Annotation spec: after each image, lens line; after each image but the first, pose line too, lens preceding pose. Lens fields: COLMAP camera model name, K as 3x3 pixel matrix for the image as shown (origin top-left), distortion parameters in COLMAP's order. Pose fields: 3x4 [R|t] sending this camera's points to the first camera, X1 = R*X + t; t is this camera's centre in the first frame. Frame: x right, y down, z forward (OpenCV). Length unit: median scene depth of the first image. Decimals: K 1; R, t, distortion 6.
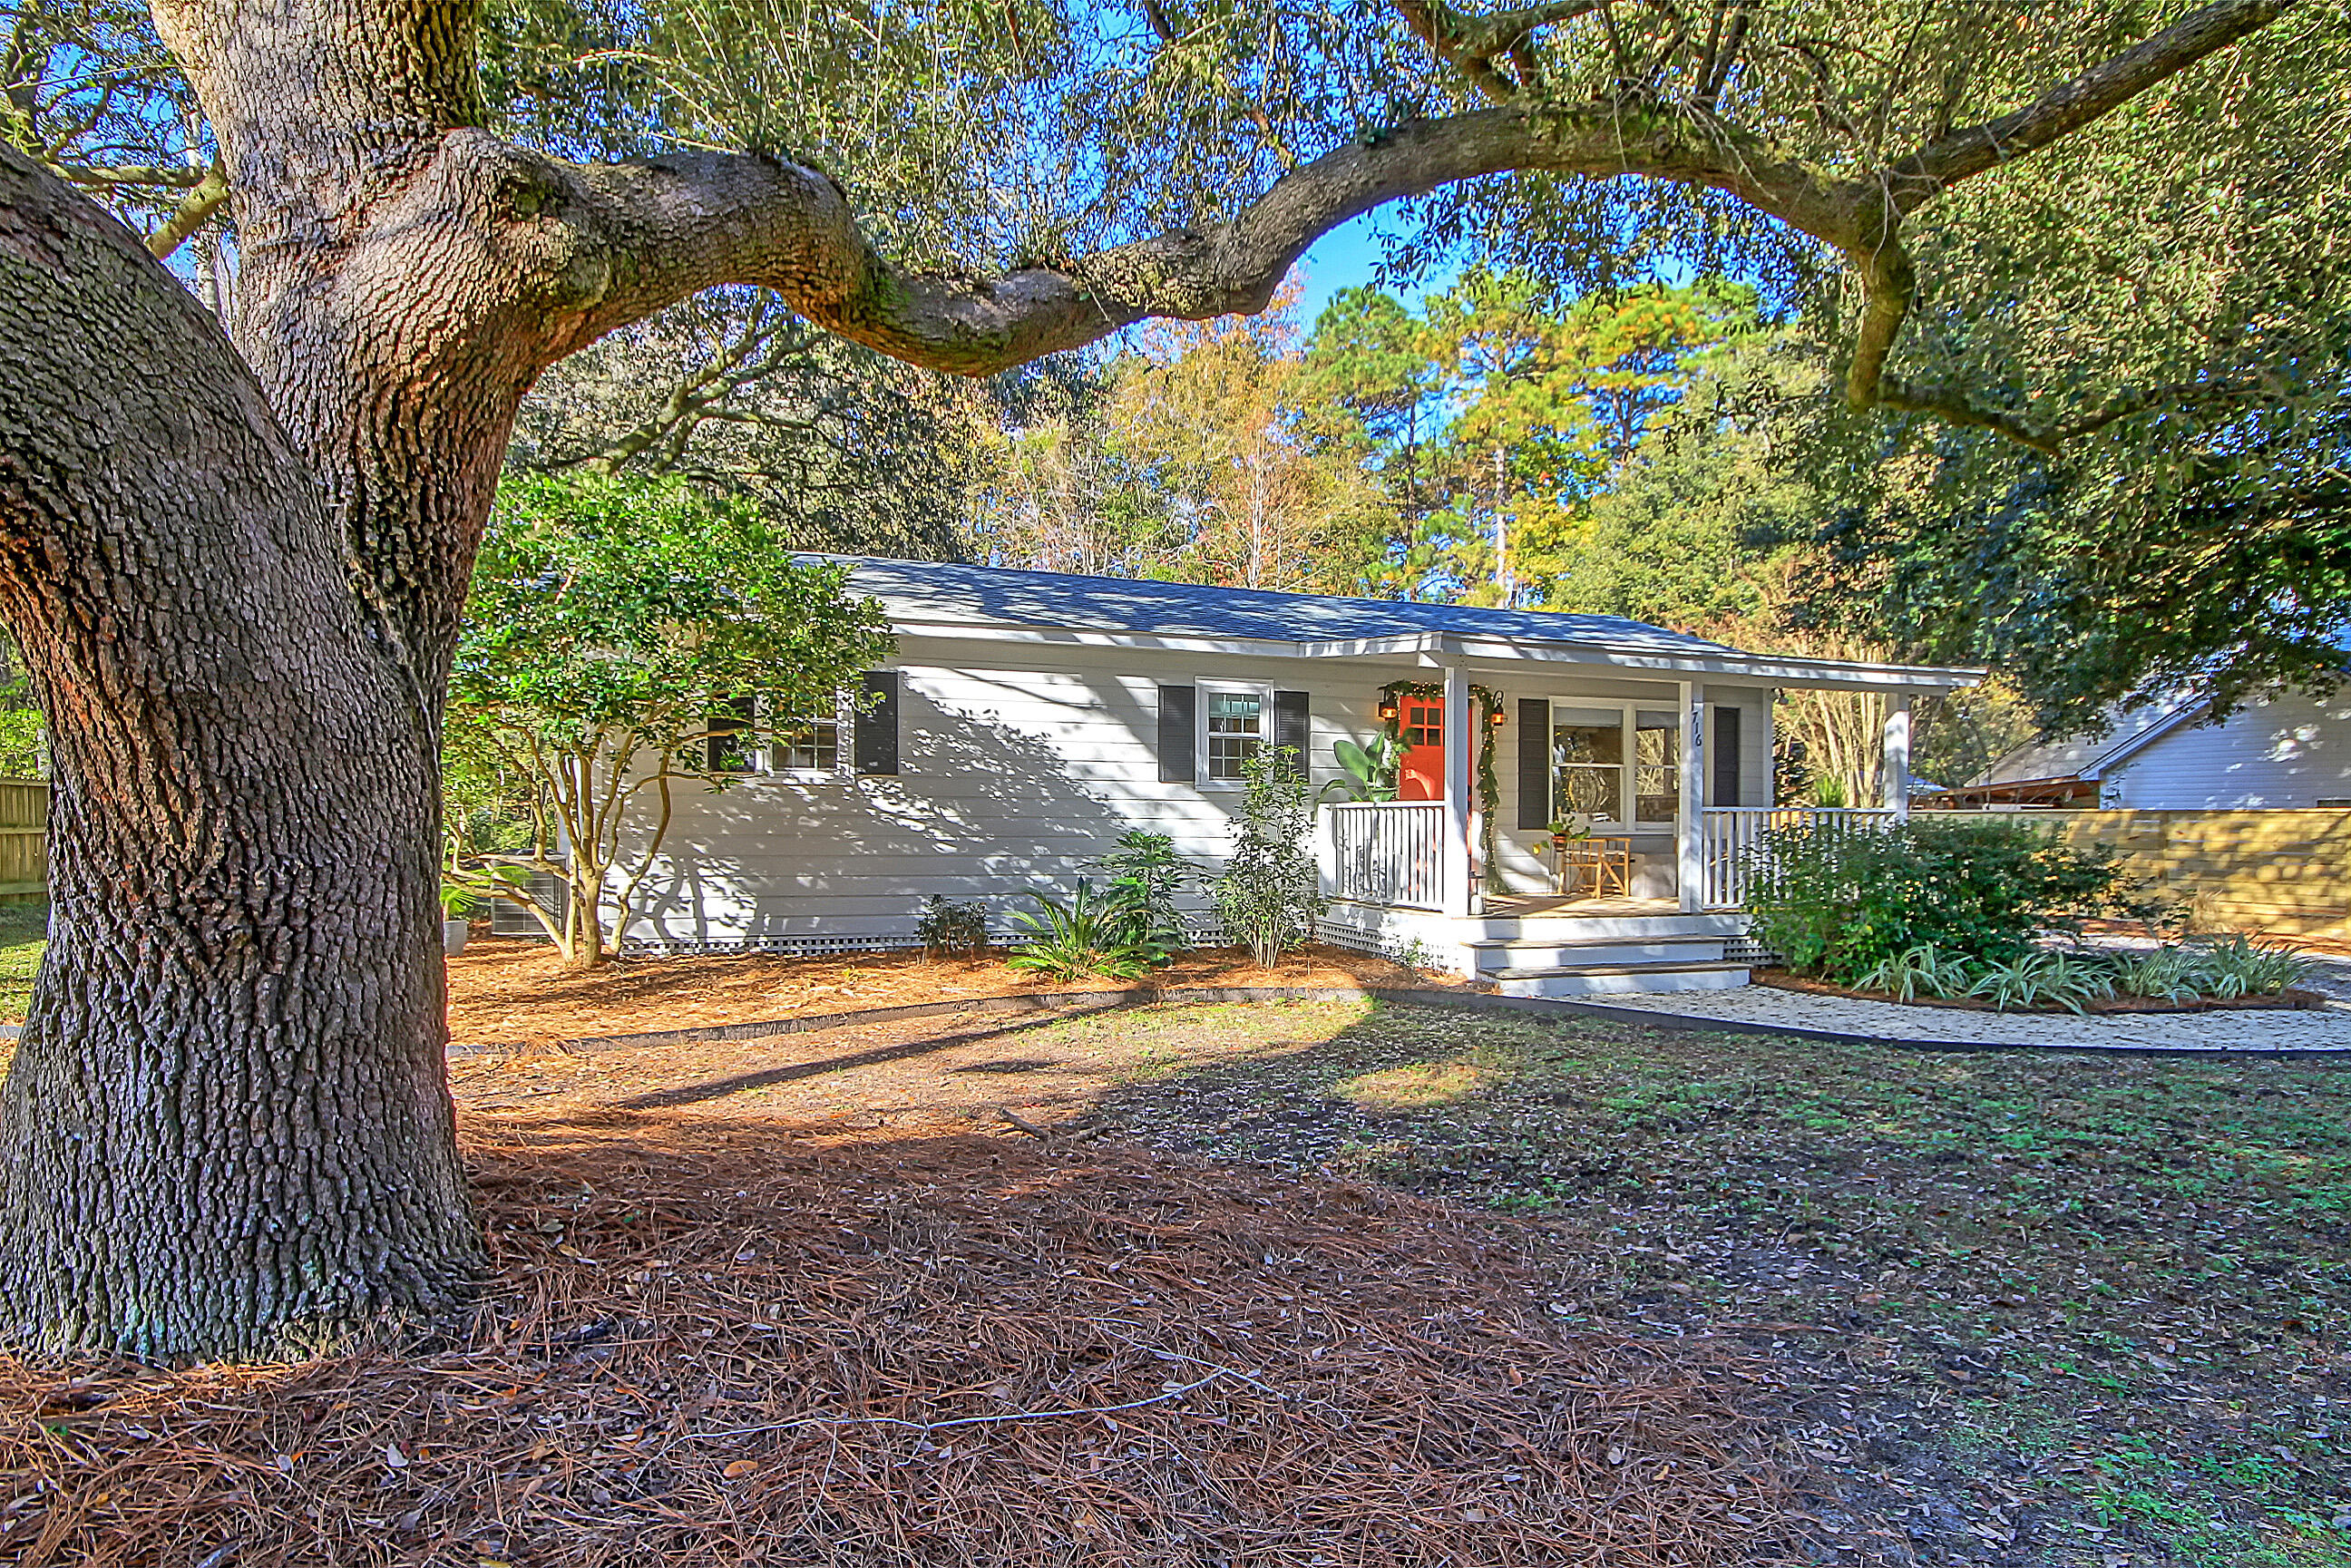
lens RADIAL K [[1160.1, 0, 1211.5], [0, 1160.1, 804.1], [0, 0, 1]] dist [-0.005742, -0.000013]
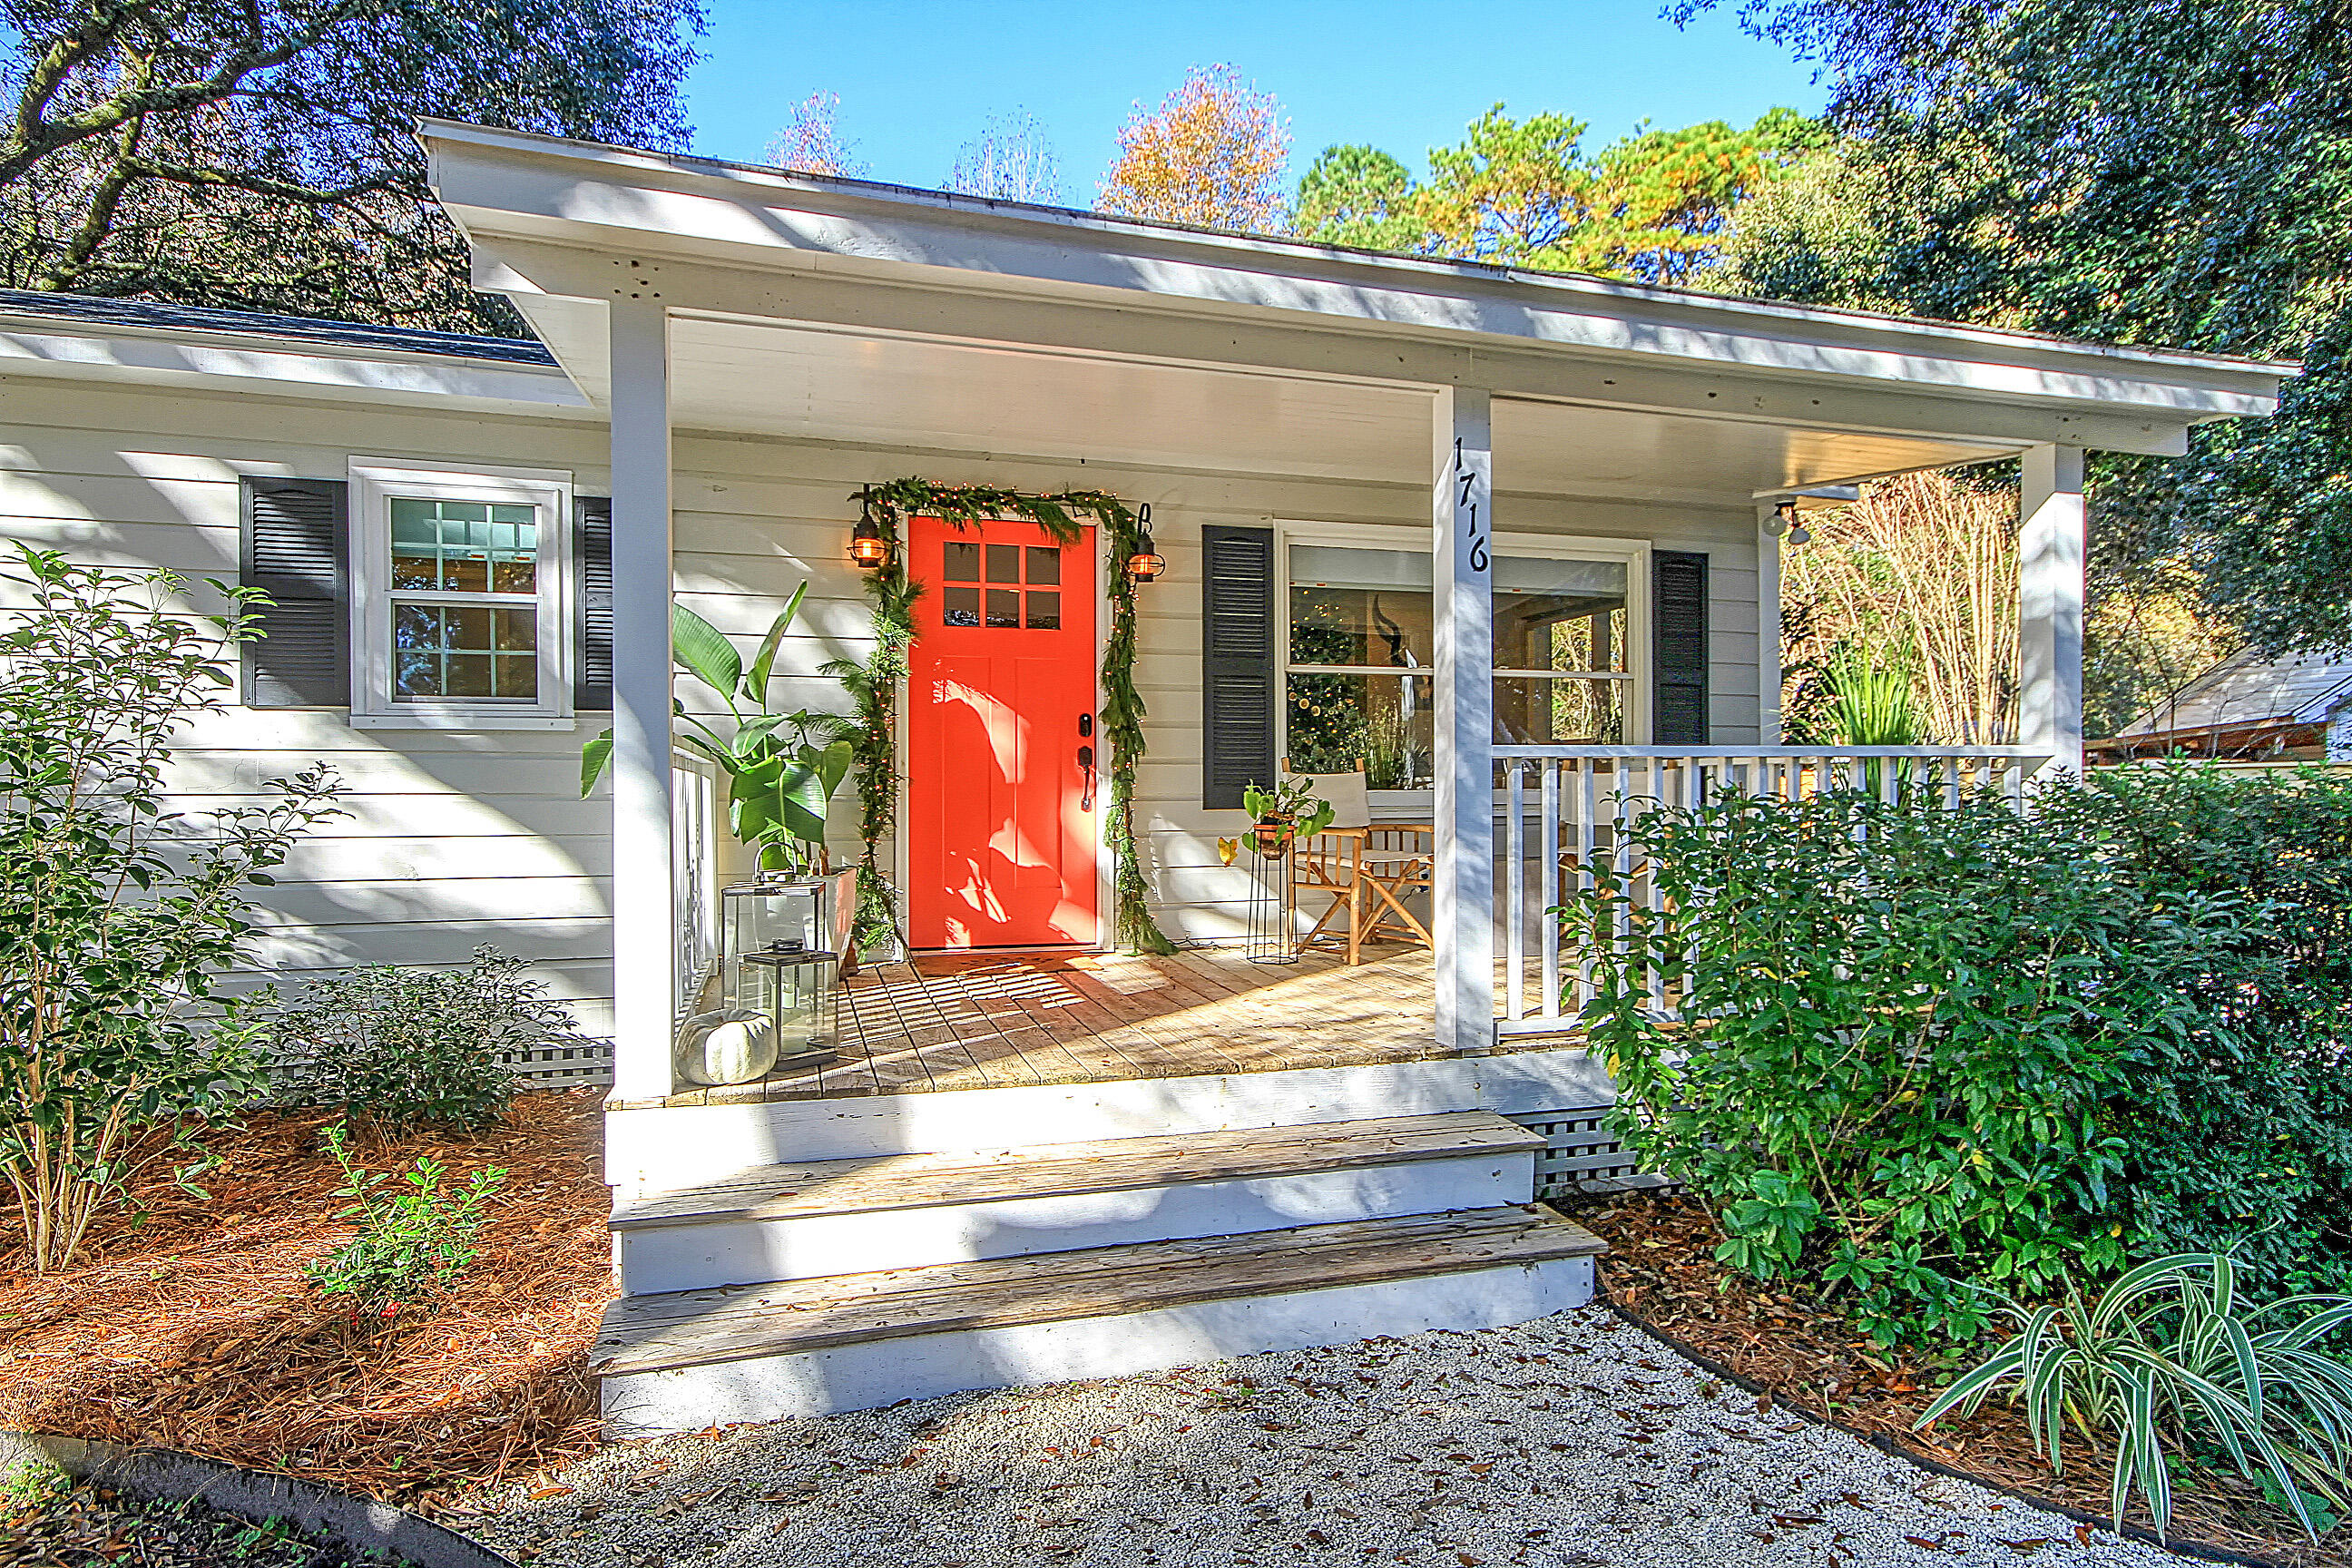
lens RADIAL K [[1308.4, 0, 1190.8], [0, 1308.4, 773.5], [0, 0, 1]] dist [0.001983, 0.001318]
pose [[0.999470, -0.011392, -0.030487, 0.319748], [0.011374, 0.999935, -0.000757, 0.009785], [0.030494, 0.000410, 0.999535, 0.557612]]
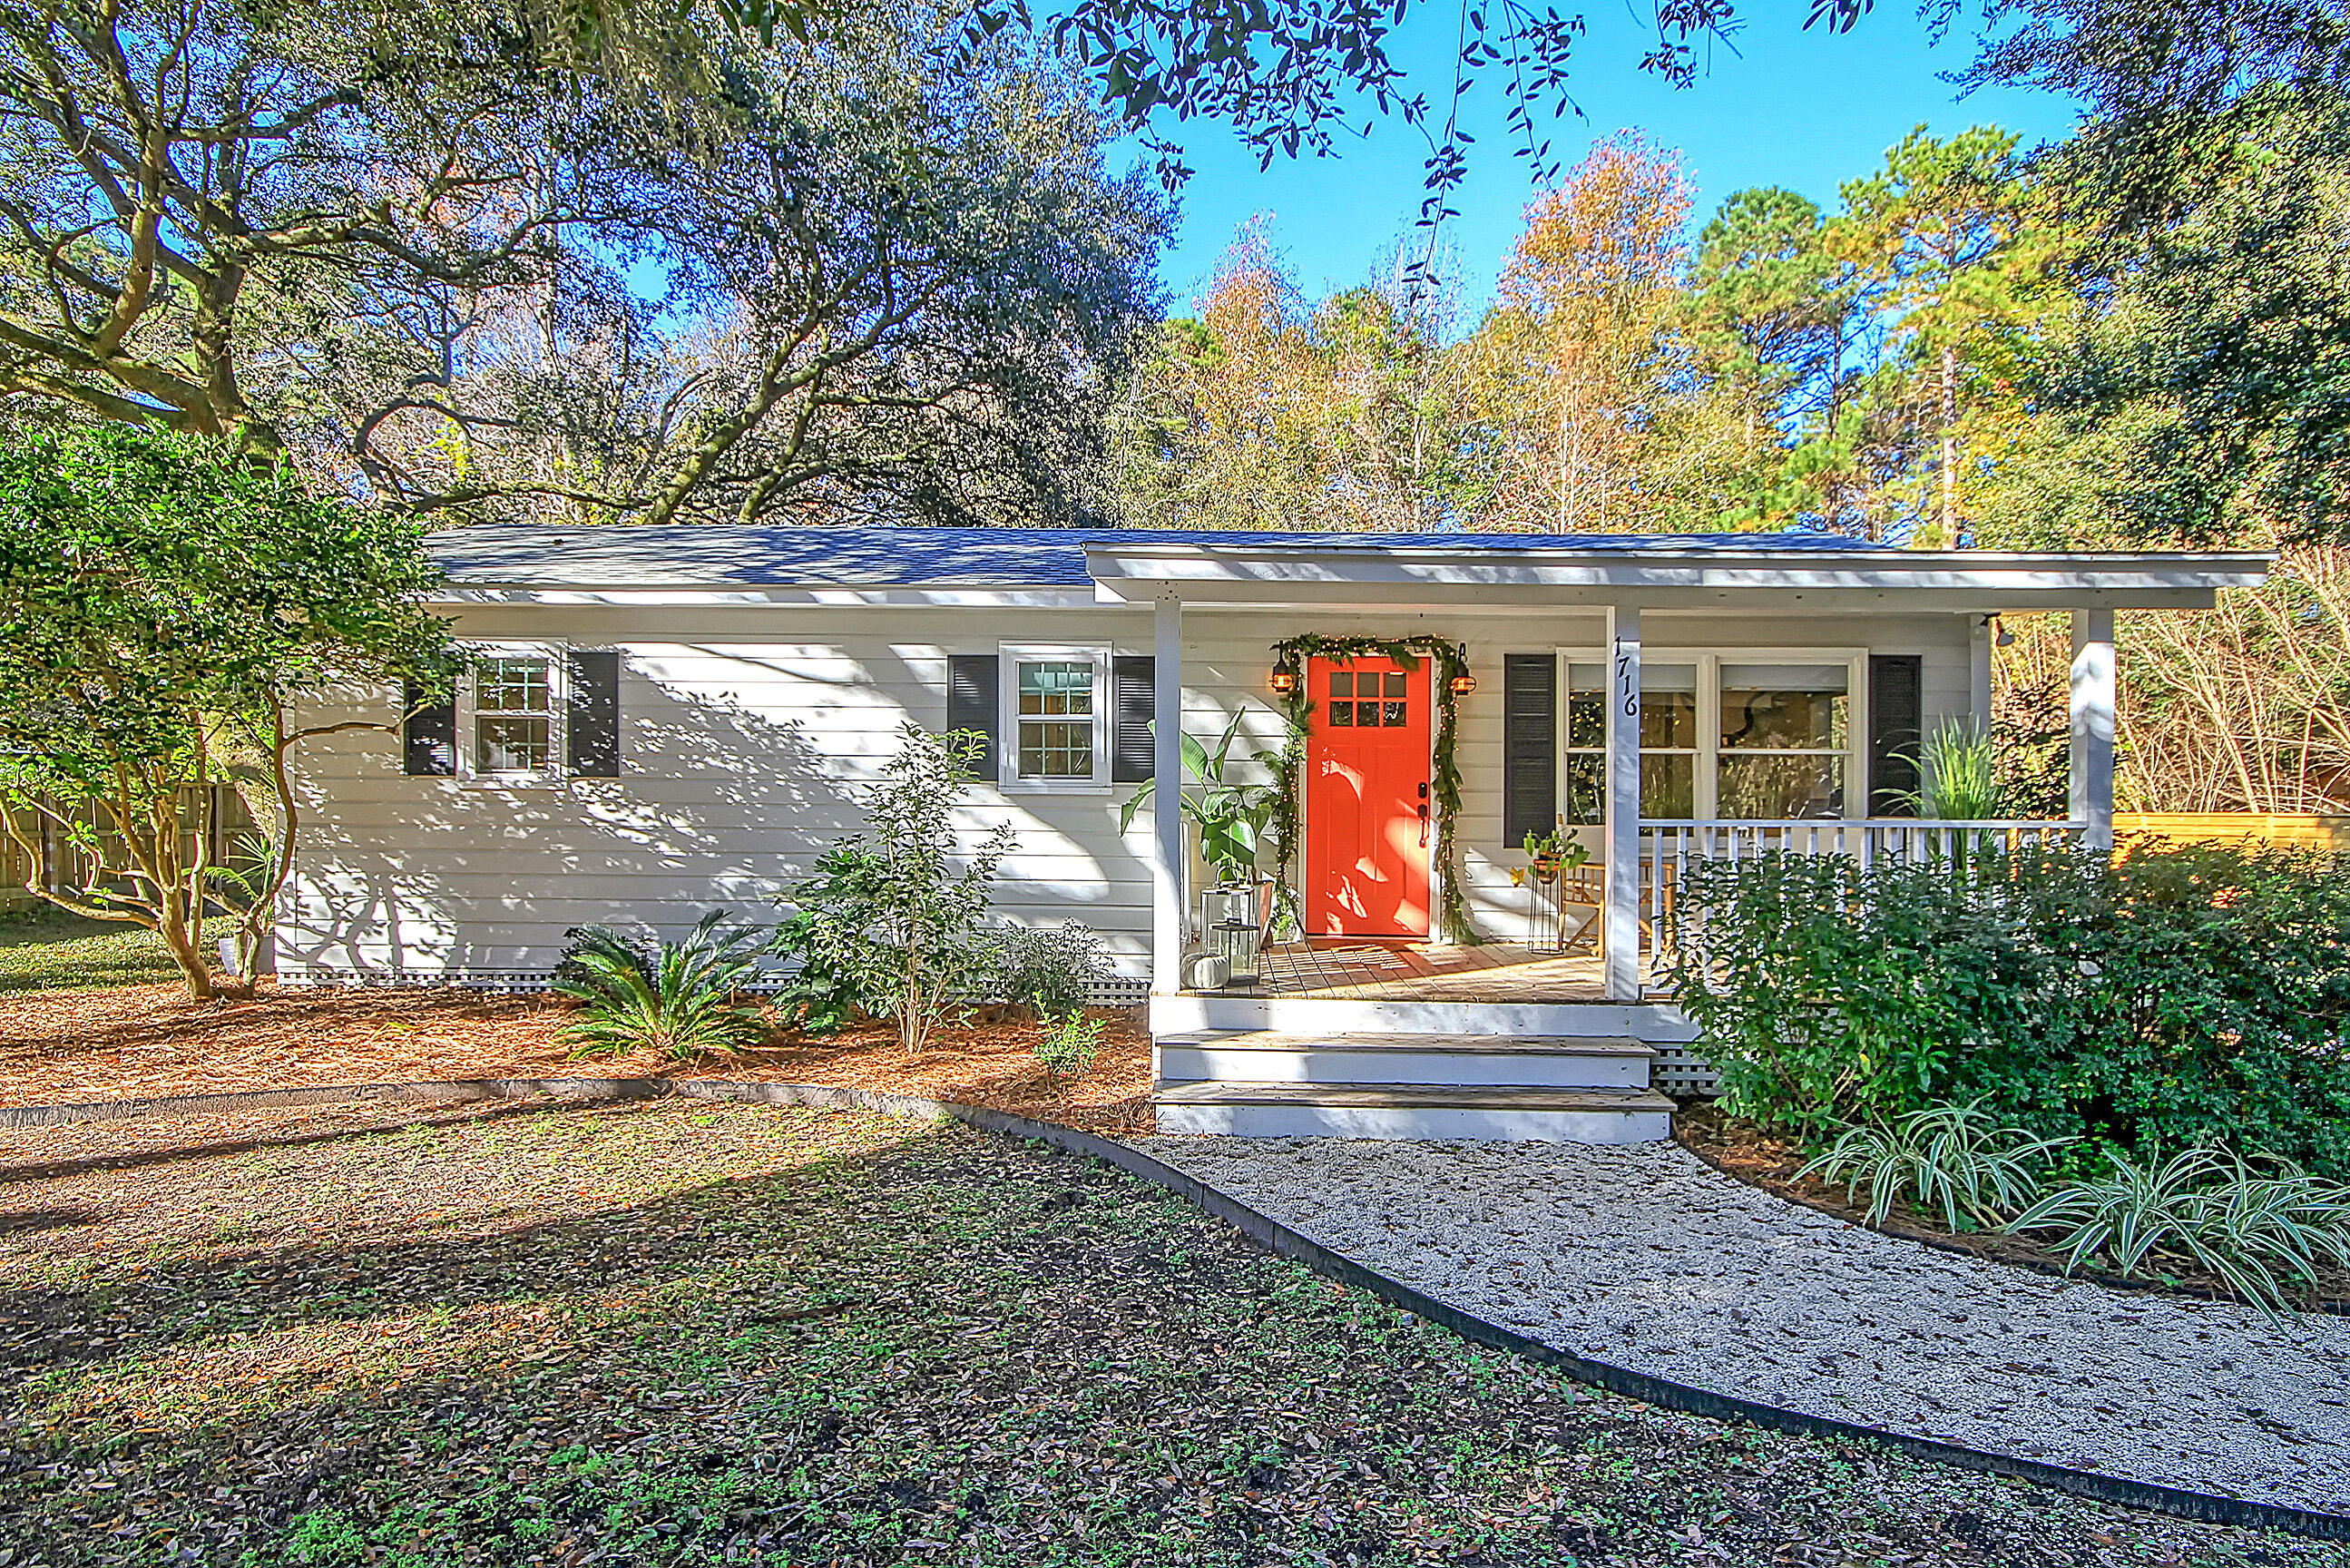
lens RADIAL K [[1203.7, 0, 1204.0], [0, 1203.7, 790.5], [0, 0, 1]] dist [0.005999, 0.001159]
pose [[0.940752, -0.004606, -0.339063, 0.392368], [0.001995, 0.999966, -0.008047, -0.006735], [0.339089, 0.006894, 0.940729, 0.327395]]
